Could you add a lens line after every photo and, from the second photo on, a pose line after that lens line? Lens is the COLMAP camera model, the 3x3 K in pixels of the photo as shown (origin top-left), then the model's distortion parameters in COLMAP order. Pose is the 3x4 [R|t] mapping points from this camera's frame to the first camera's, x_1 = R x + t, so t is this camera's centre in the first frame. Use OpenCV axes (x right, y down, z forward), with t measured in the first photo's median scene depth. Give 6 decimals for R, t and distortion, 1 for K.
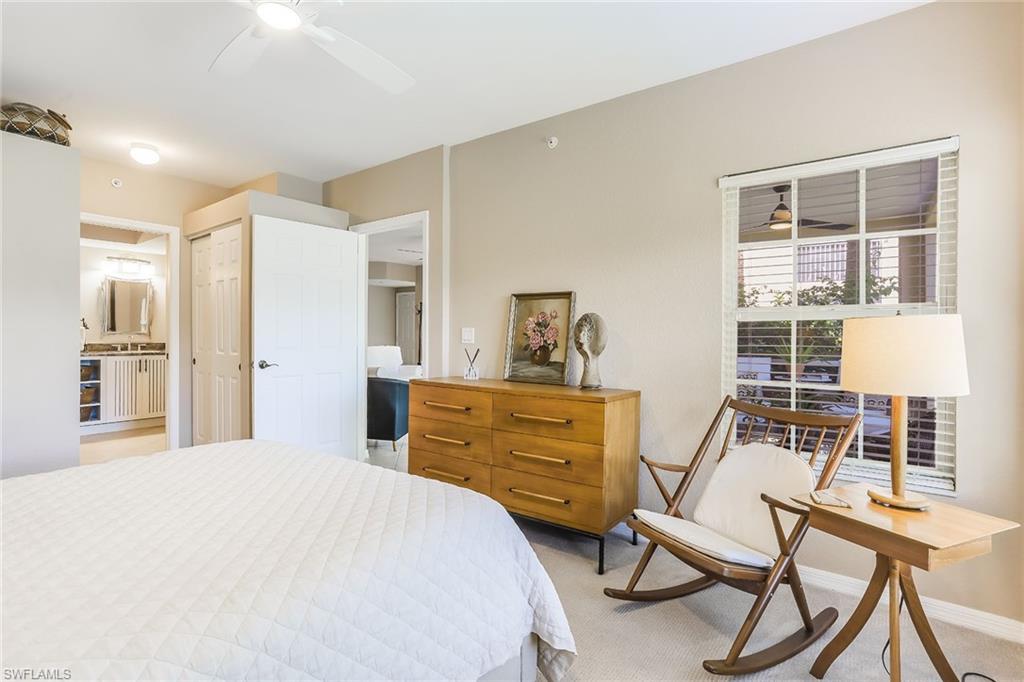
lens RADIAL K [[493.6, 0, 512.0], [0, 493.6, 341.0], [0, 0, 1]] dist [-0.065984, 0.030591]
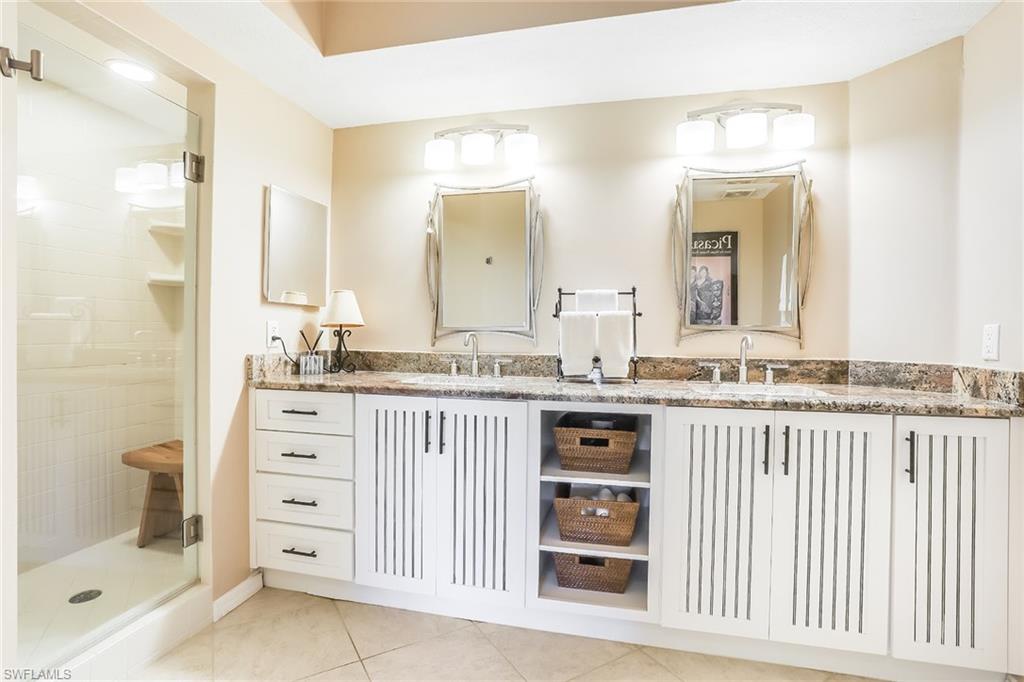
lens RADIAL K [[496.7, 0, 512.0], [0, 496.7, 341.0], [0, 0, 1]] dist [-0.070073, 0.000370]
pose [[0.388178, 0.006733, -0.921560, -0.556223], [-0.012449, 0.999920, 0.002062, -0.006677], [0.921500, 0.010672, 0.388231, 0.729984]]
